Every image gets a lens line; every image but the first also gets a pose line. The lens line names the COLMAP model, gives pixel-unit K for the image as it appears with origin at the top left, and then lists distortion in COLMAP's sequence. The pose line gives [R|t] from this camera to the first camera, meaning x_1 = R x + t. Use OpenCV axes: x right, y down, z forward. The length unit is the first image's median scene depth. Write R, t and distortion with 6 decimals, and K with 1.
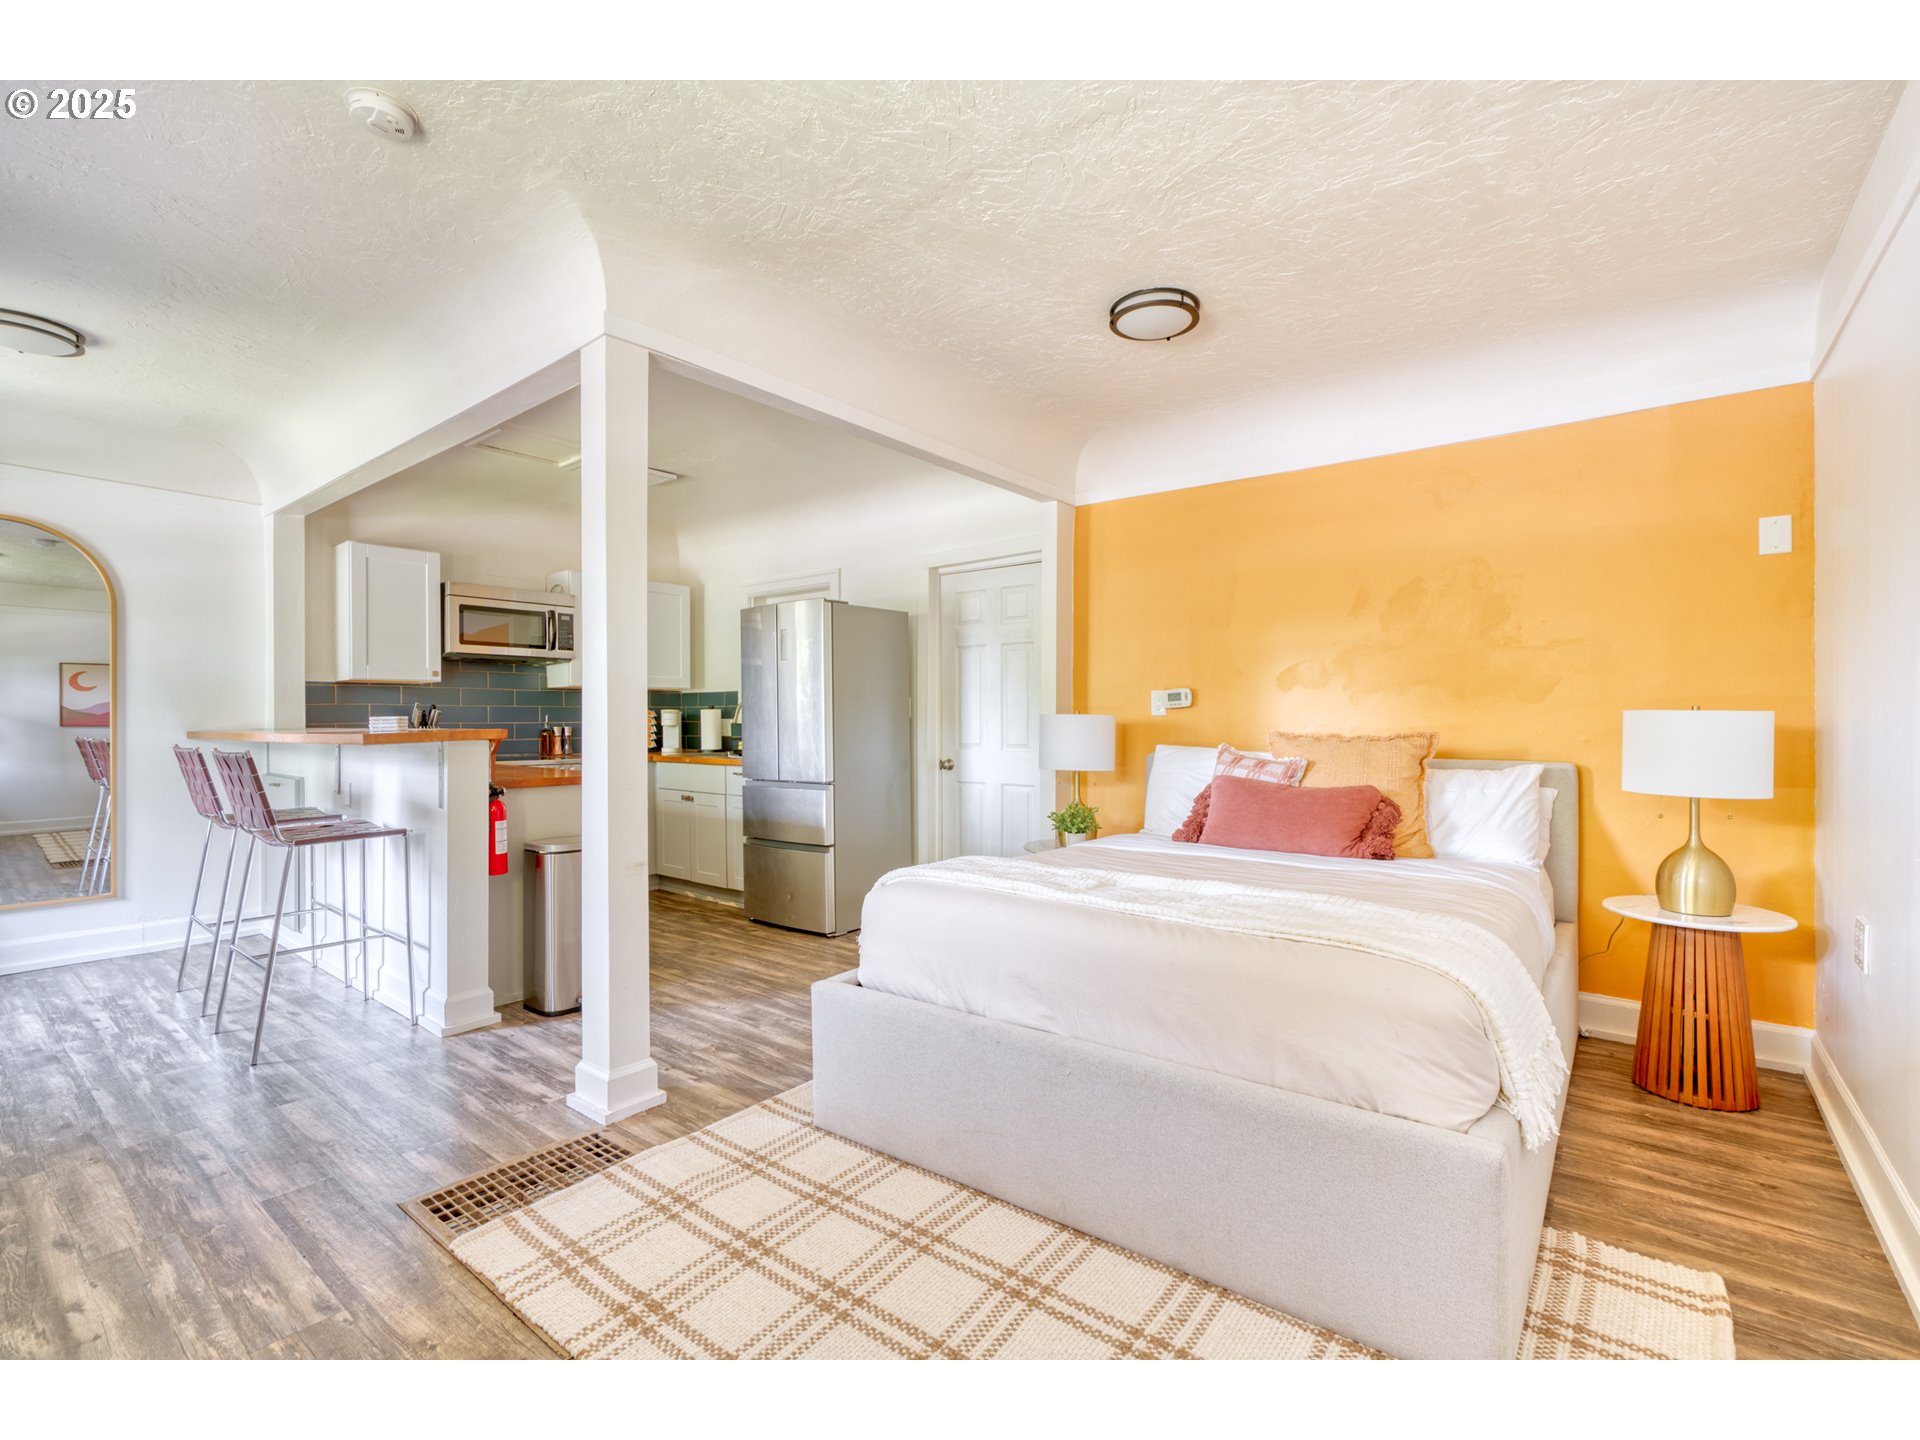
lens RADIAL K [[863.2, 0, 960.0], [0, 863.2, 720.0], [0, 0, 1]] dist [-0.005174, 0.002346]
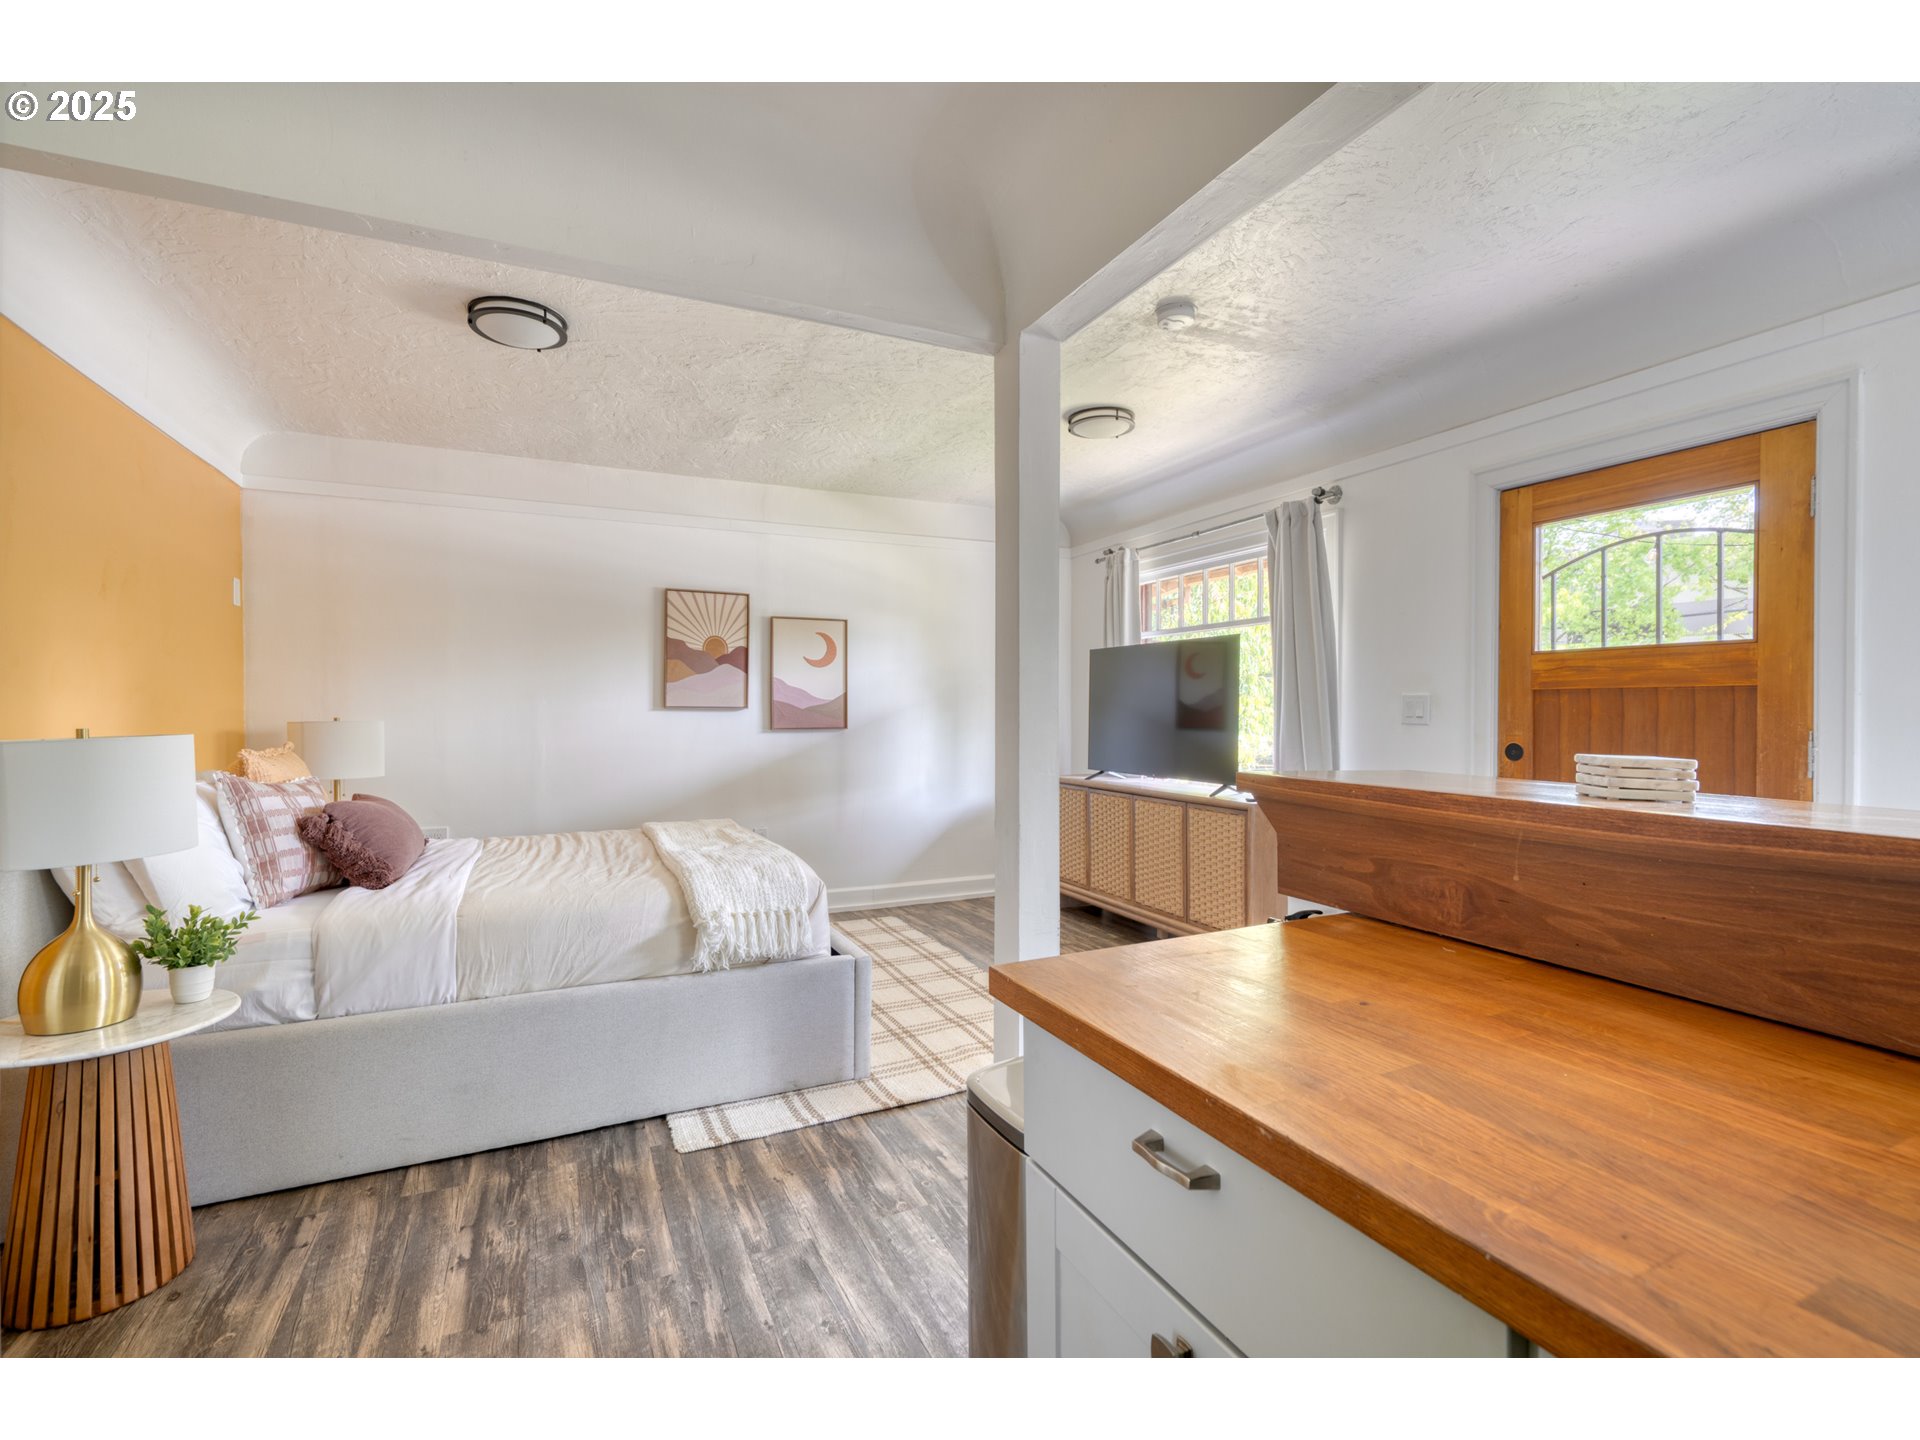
lens RADIAL K [[863.2, 0, 960.0], [0, 863.2, 720.0], [0, 0, 1]] dist [-0.005174, 0.002346]
pose [[-0.896462, -0.003635, 0.443106, -0.874150], [0.002851, 0.999898, 0.013972, -0.037506], [-0.443111, 0.013788, -0.896361, 2.178654]]
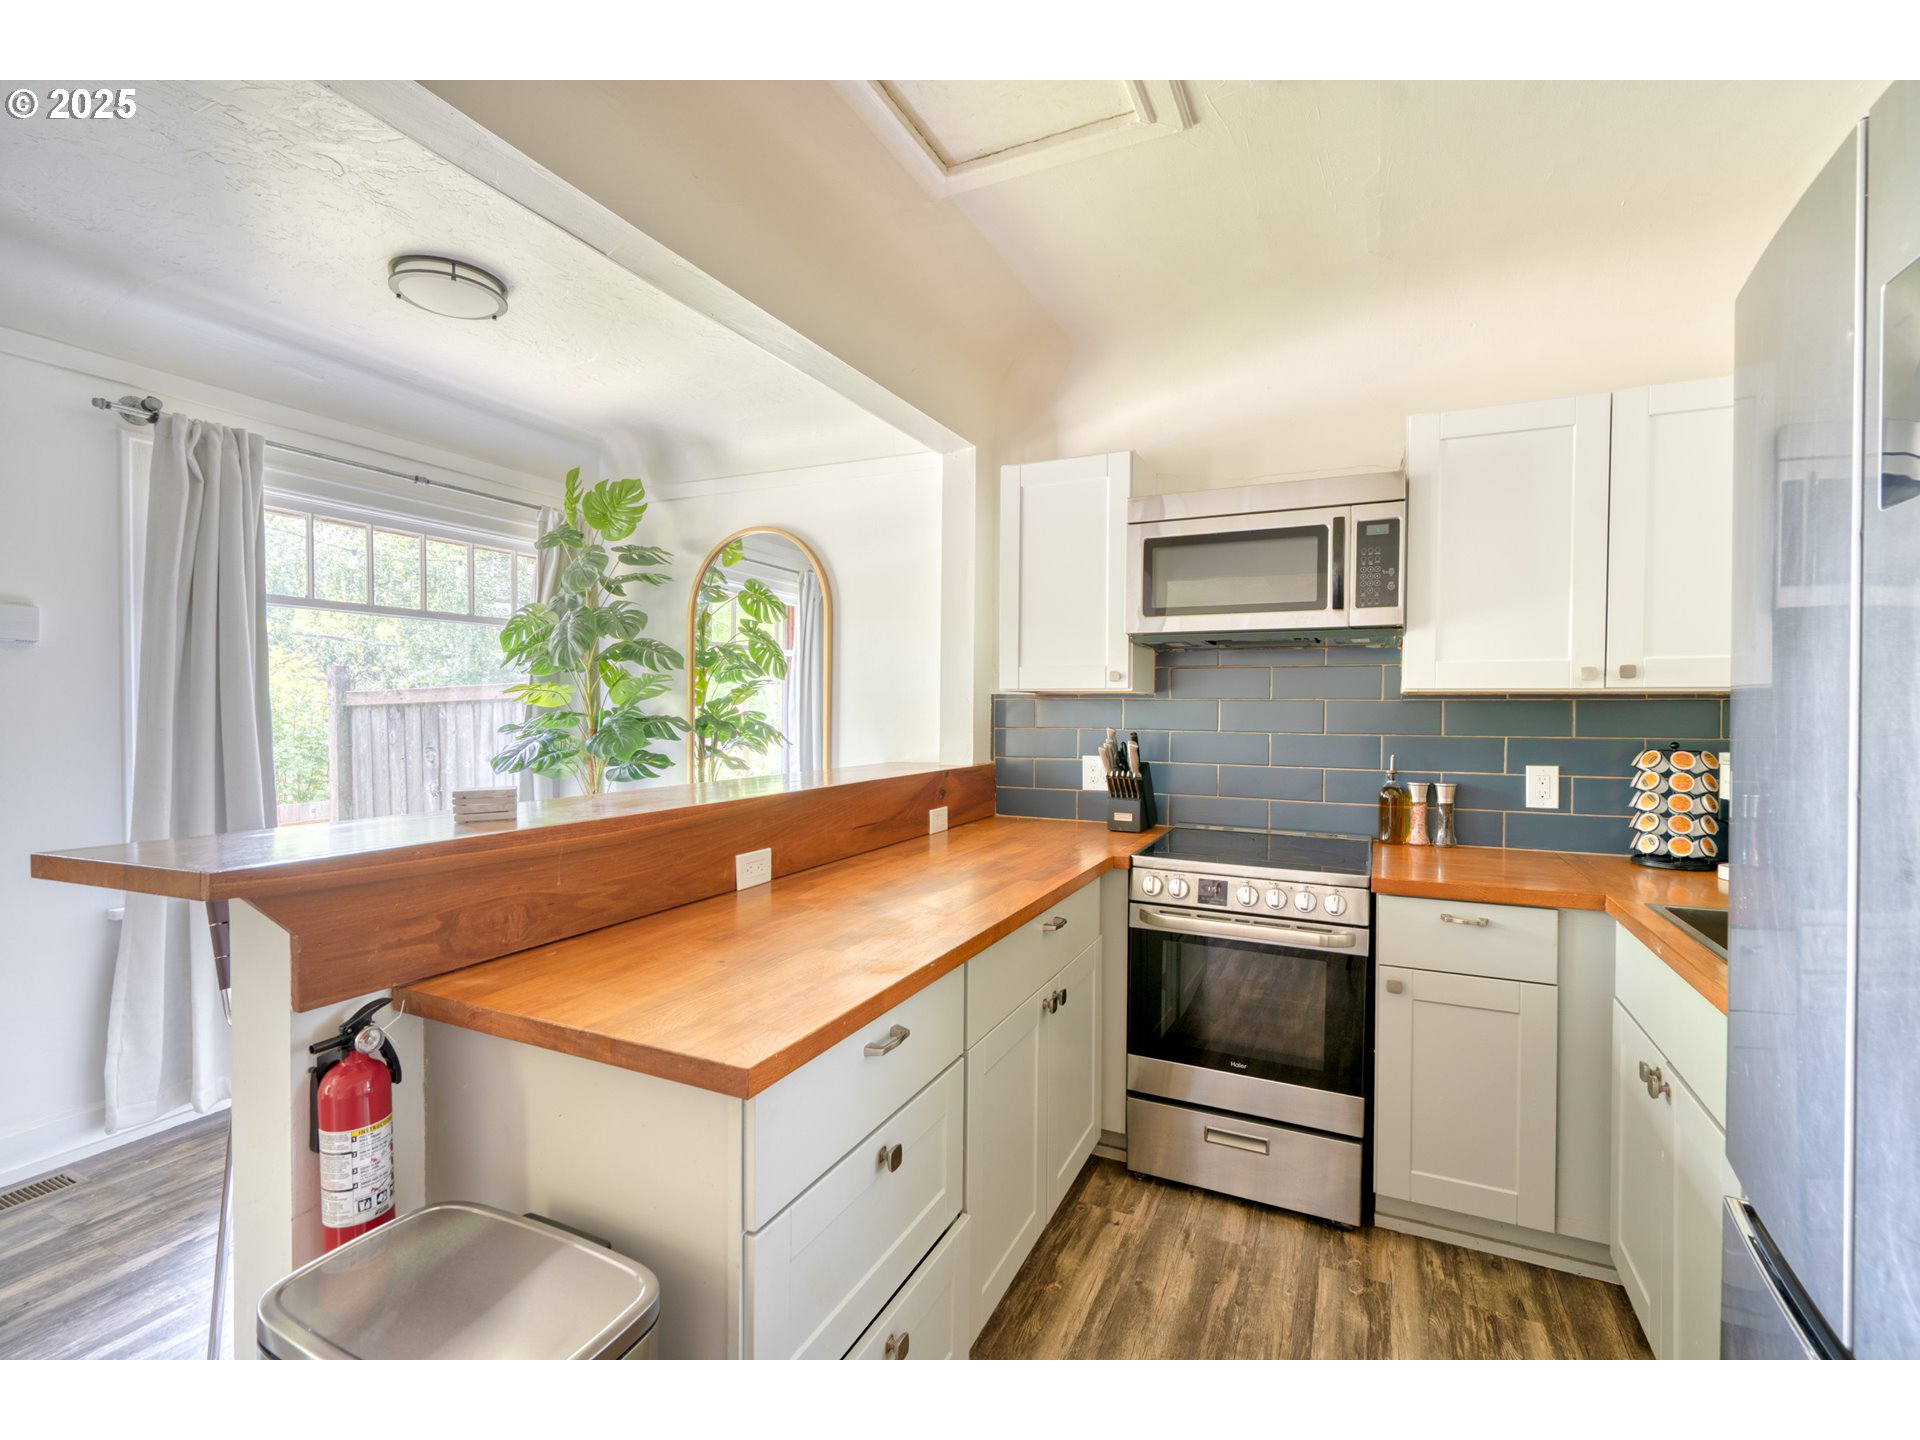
lens RADIAL K [[863.2, 0, 960.0], [0, 863.2, 720.0], [0, 0, 1]] dist [-0.005174, 0.002346]
pose [[0.220017, 0.022005, -0.975248, -0.224545], [-0.008504, 0.999751, 0.020639, -0.081129], [0.975459, 0.003752, 0.220150, 1.745946]]
